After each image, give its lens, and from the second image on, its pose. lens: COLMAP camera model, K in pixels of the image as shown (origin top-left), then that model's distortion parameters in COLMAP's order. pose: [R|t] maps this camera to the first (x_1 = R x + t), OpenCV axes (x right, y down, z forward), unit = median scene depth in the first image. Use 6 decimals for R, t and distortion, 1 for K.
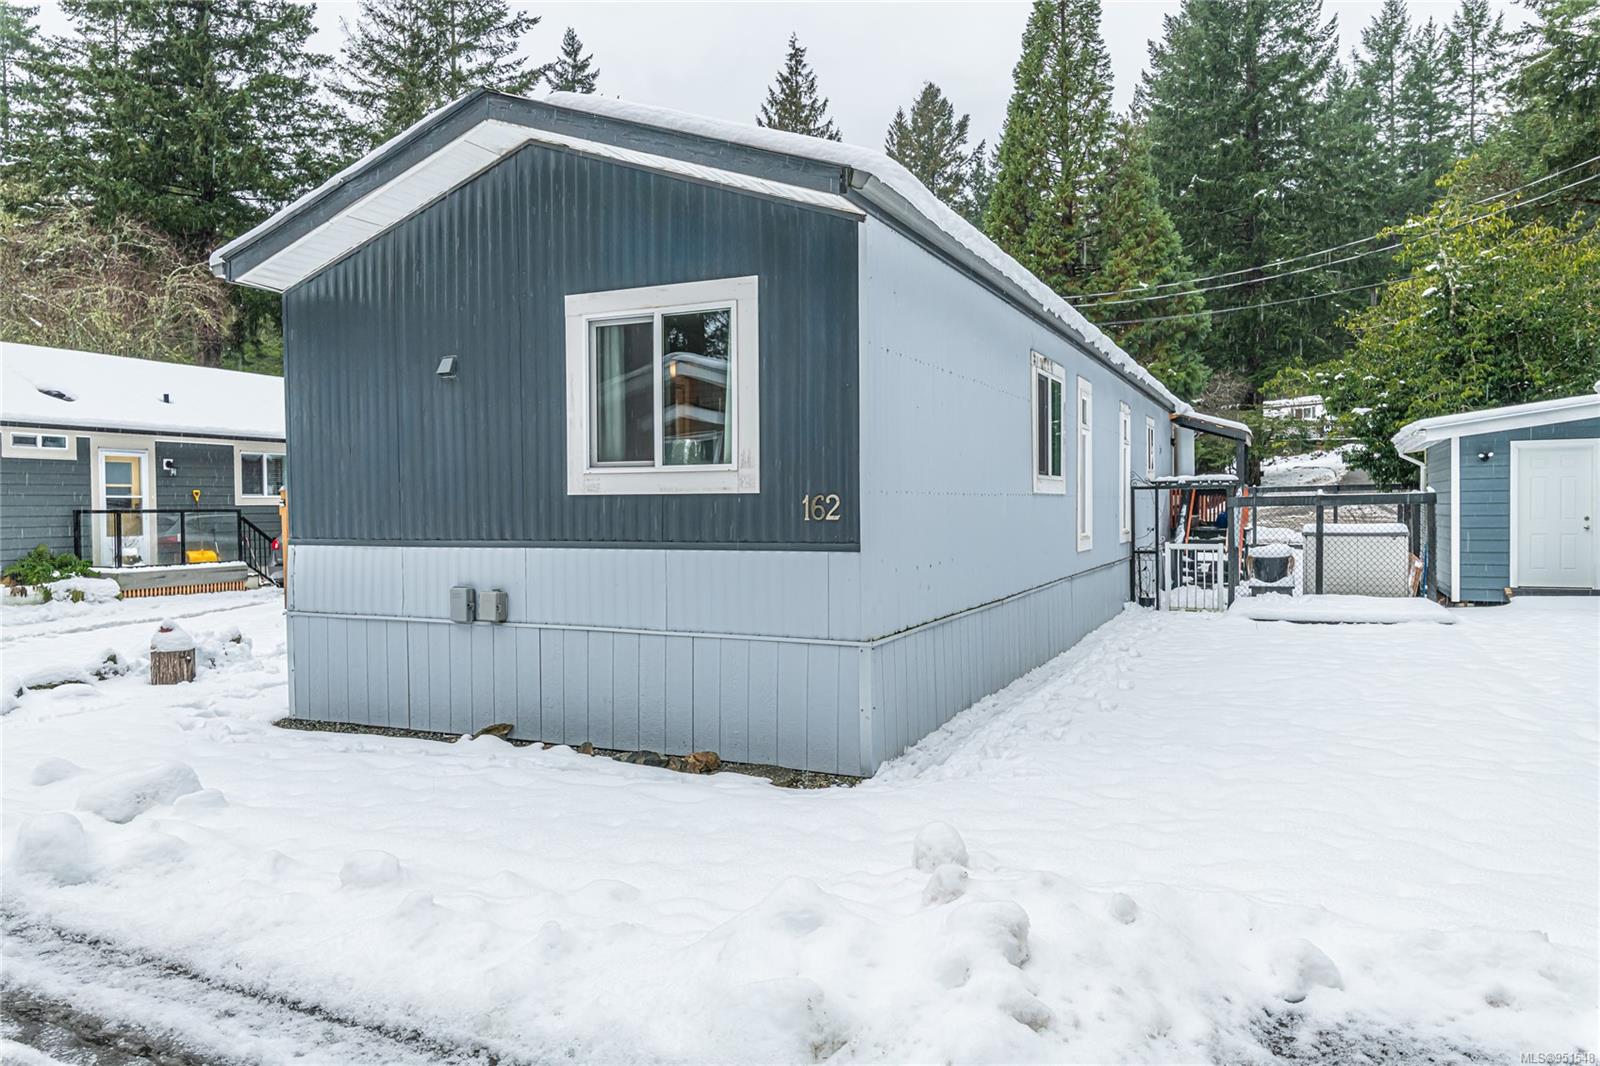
lens RADIAL K [[1079.7, 0, 800.0], [0, 1079.7, 533.0], [0, 0, 1]] dist [0.000748, -0.006226]
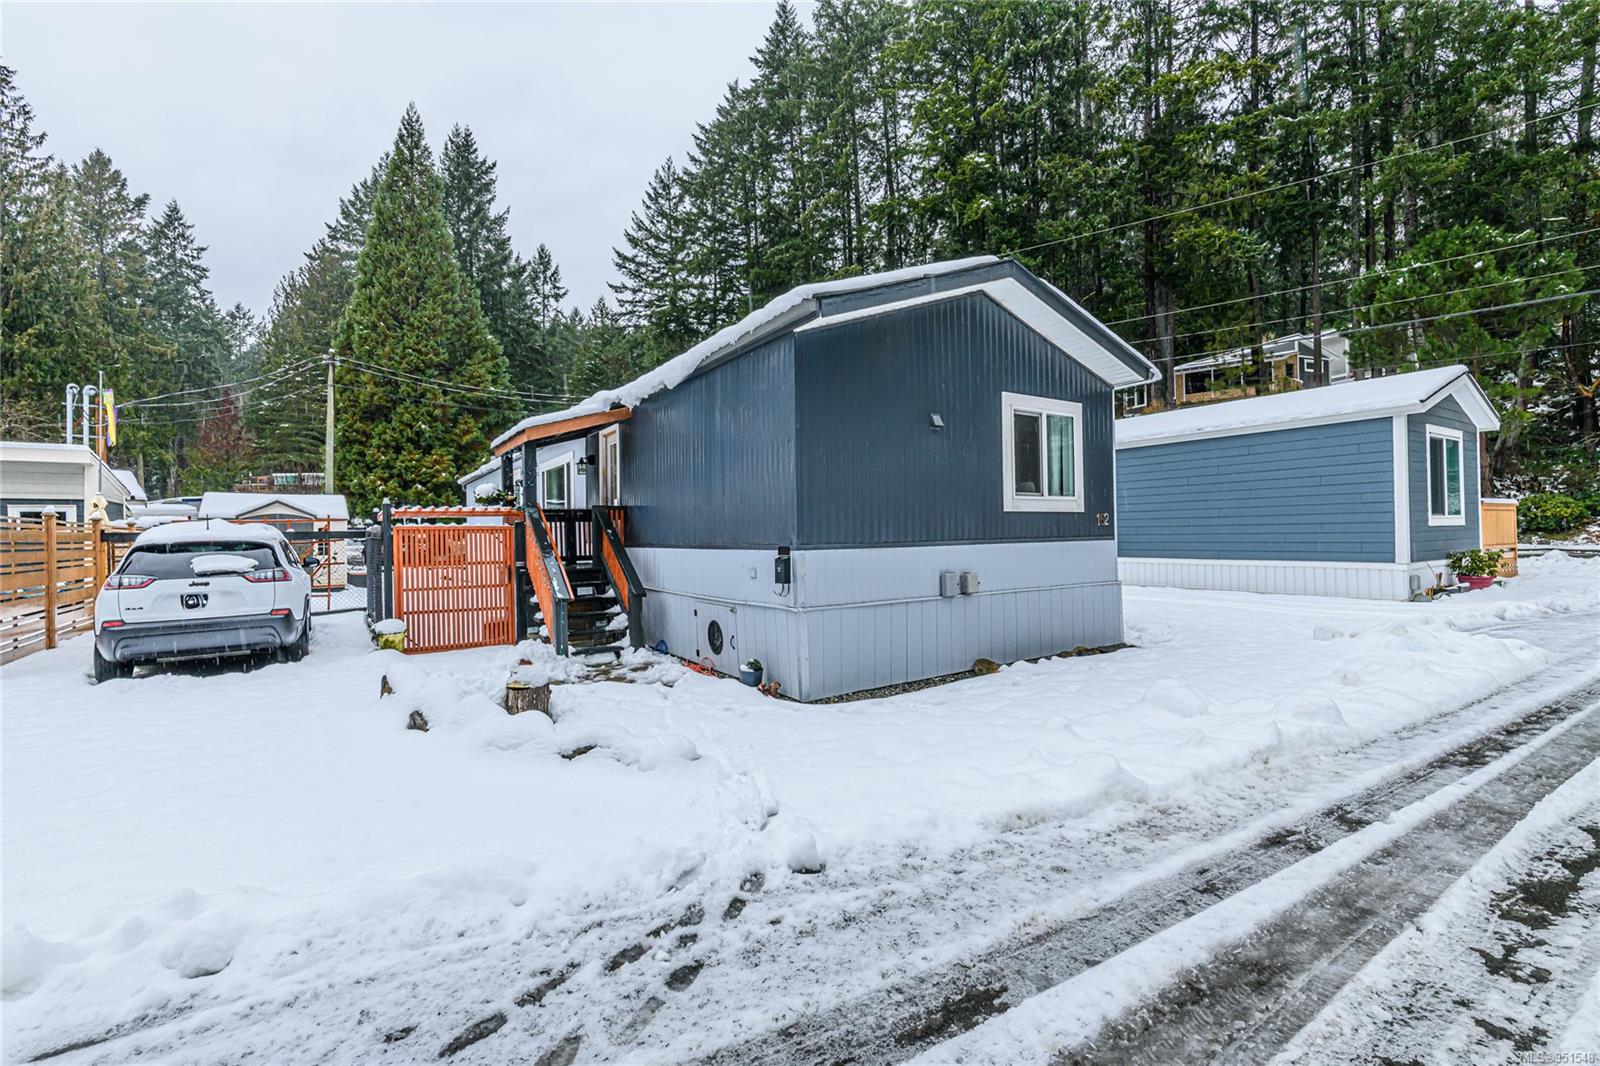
lens RADIAL K [[692.8, 0, 800.0], [0, 692.8, 533.0], [0, 0, 1]] dist [0.001236, 0.000172]
pose [[0.517263, -0.001629, 0.855825, -0.506233], [0.034178, 0.999240, -0.018755, 0.002884], [-0.855144, 0.038952, 0.516925, 0.283191]]
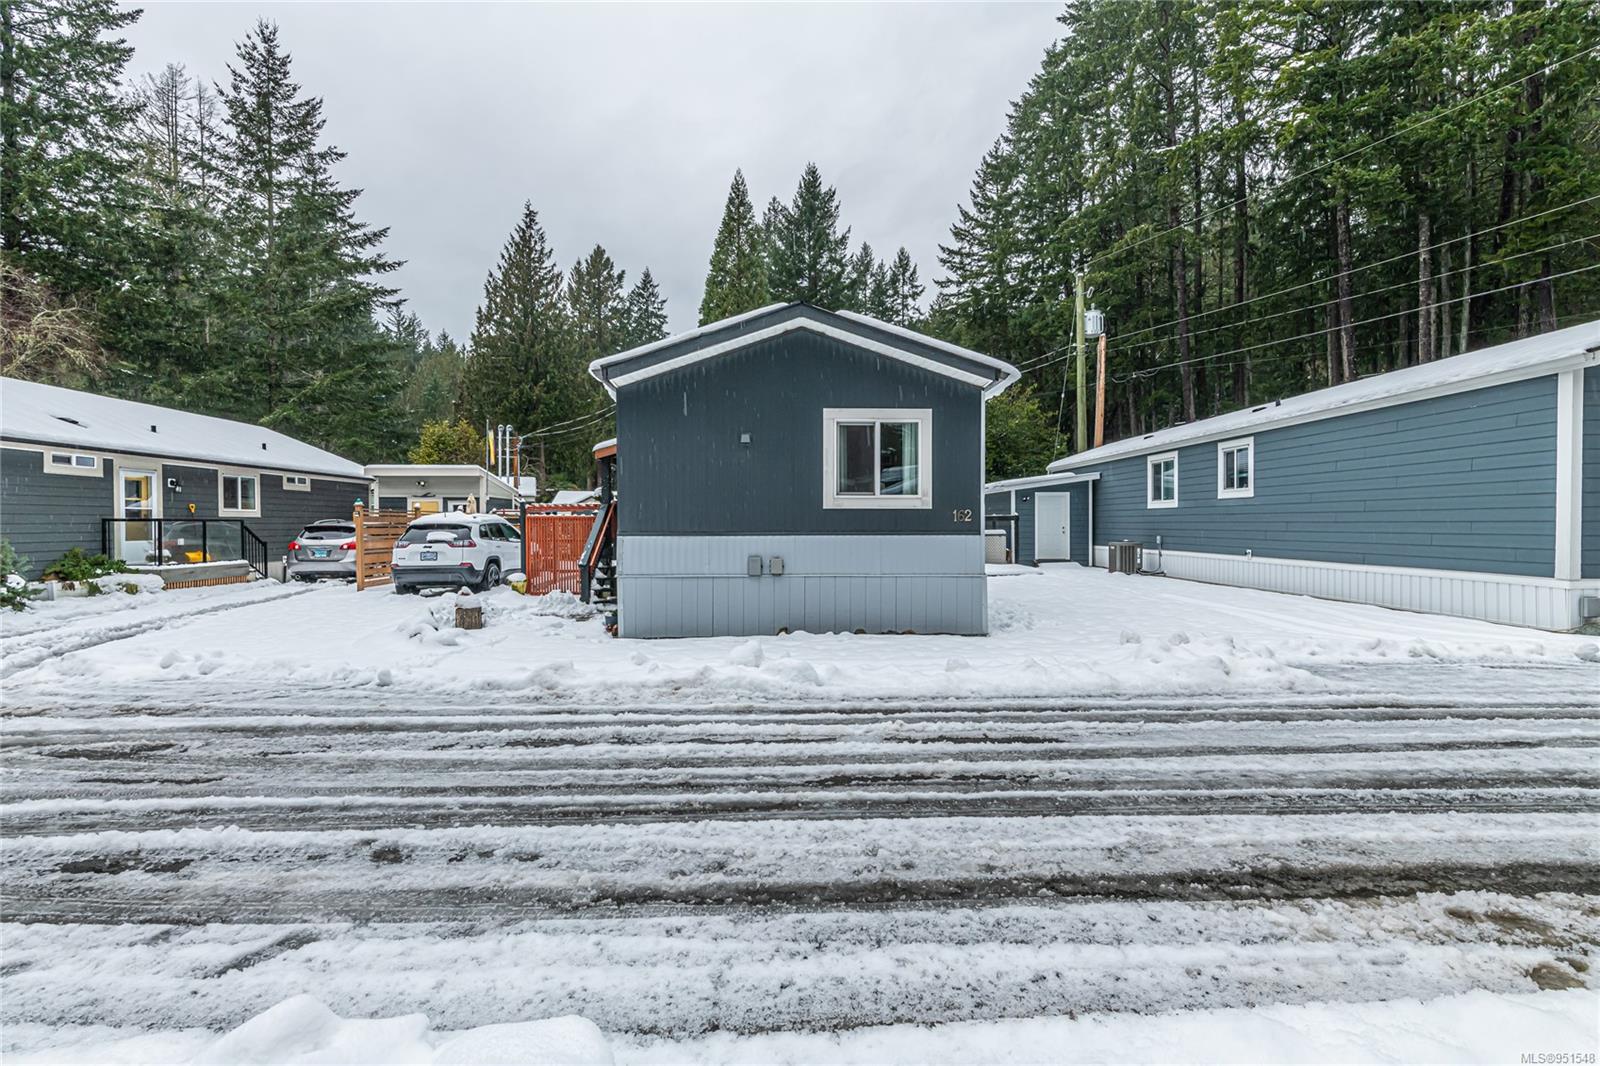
lens RADIAL K [[710.8, 0, 800.0], [0, 710.8, 533.0], [0, 0, 1]] dist [0.002191, -0.000185]
pose [[0.894959, 0.000220, 0.446149, -0.329002], [0.006530, 0.999886, -0.013592, 0.010719], [-0.446101, 0.015078, 0.894855, -0.058828]]
